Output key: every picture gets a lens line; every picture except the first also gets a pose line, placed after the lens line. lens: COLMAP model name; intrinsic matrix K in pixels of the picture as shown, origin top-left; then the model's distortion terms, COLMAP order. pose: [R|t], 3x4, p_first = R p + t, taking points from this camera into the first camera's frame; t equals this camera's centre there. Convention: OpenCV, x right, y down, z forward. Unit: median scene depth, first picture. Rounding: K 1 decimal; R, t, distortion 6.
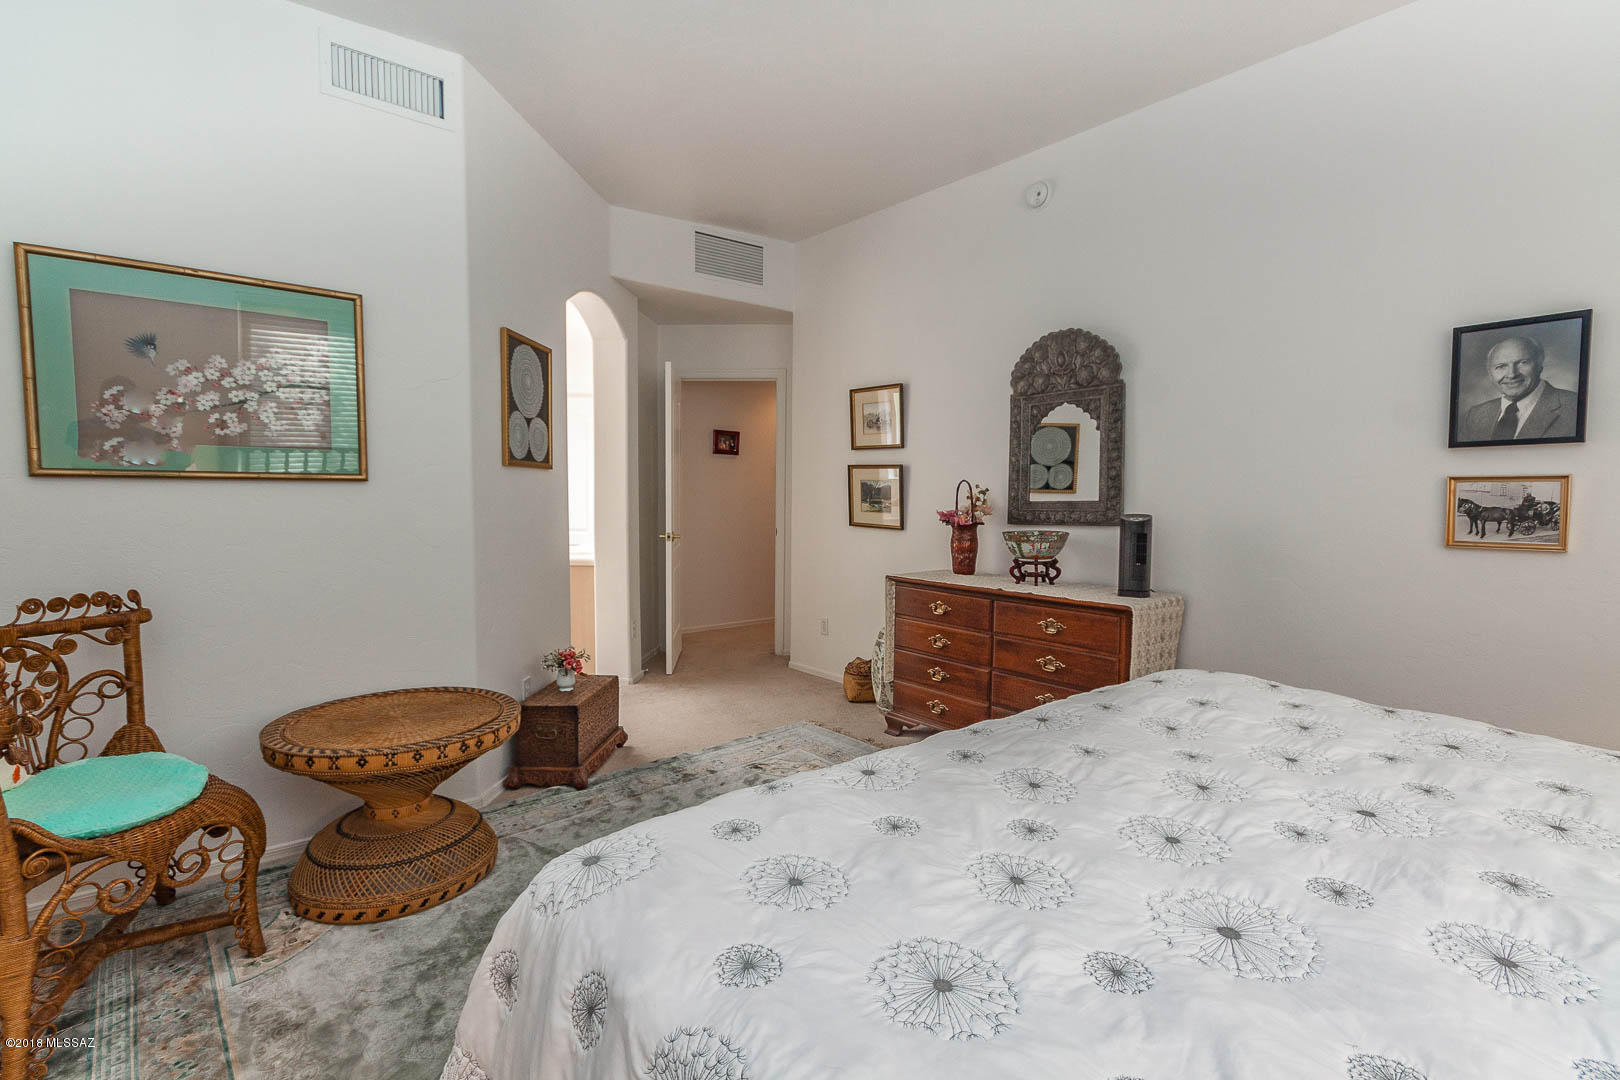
lens RADIAL K [[744.6, 0, 806.5], [0, 744.6, 544.4], [0, 0, 1]] dist [0.004747, -0.000213]
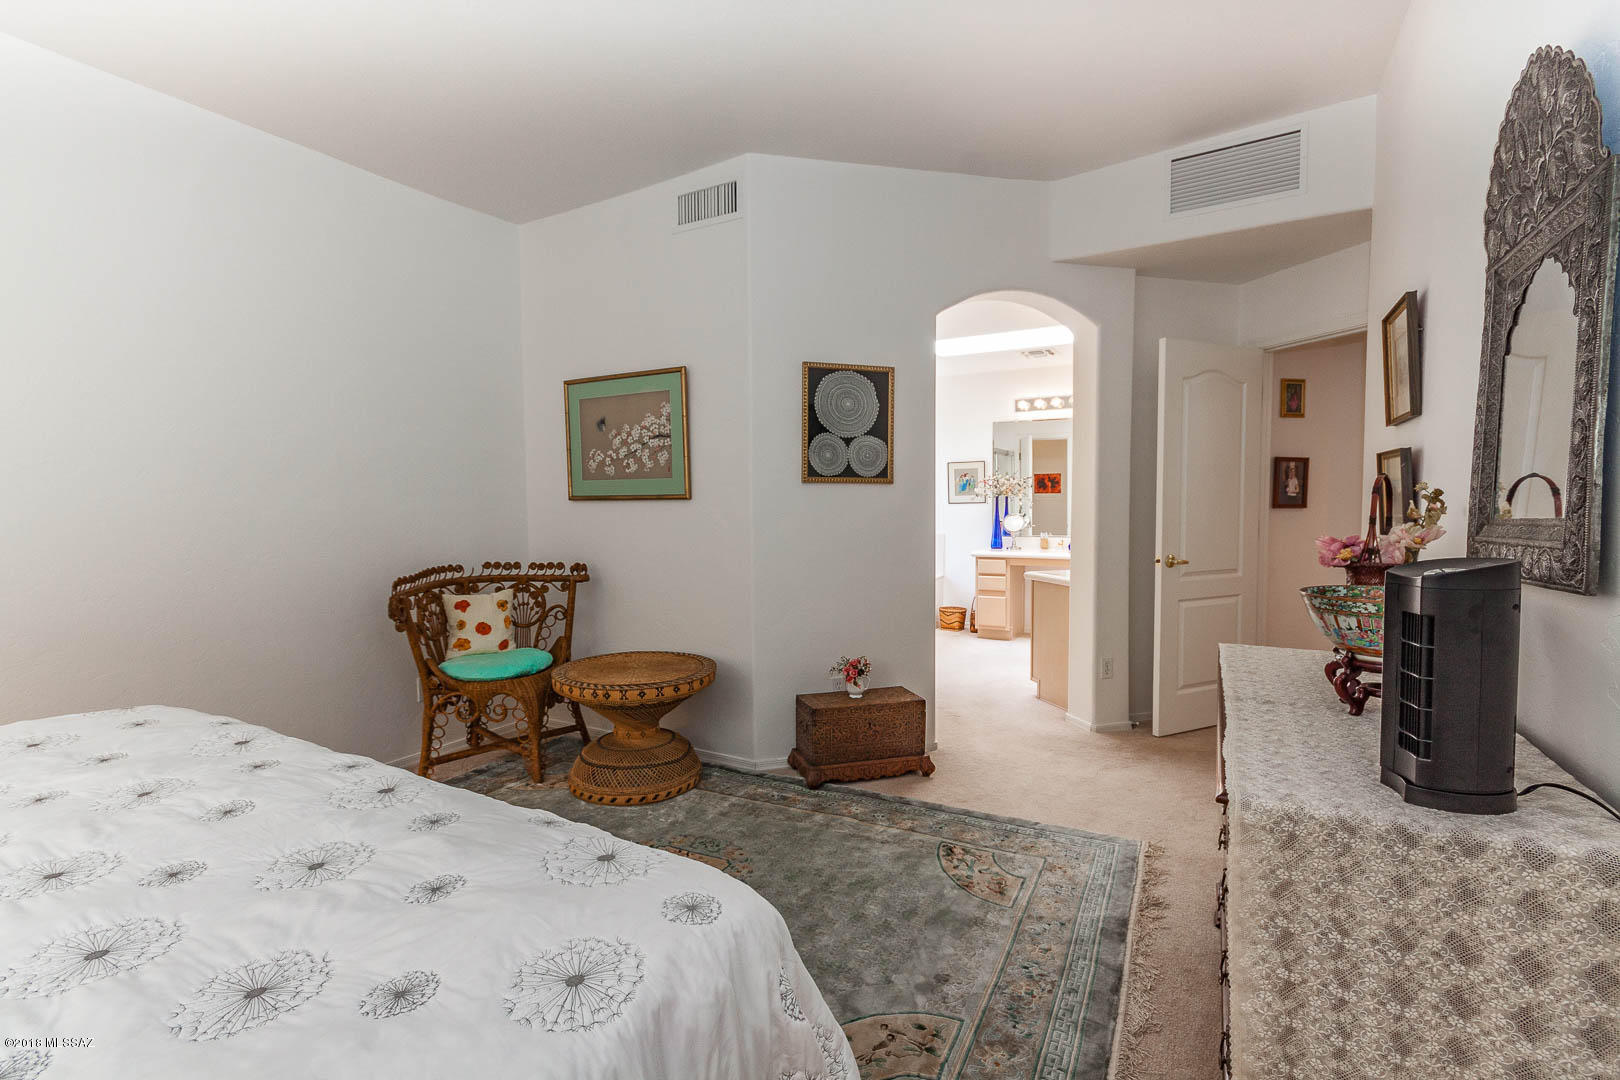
lens RADIAL K [[744.6, 0, 810.4], [0, 744.6, 532.9], [0, 0, 1]] dist [0.004747, -0.000213]
pose [[0.360999, 0.014957, -0.932446, 0.876821], [-0.057085, 0.998351, -0.006087, -0.028471], [0.930817, 0.055426, 0.361258, 0.797658]]
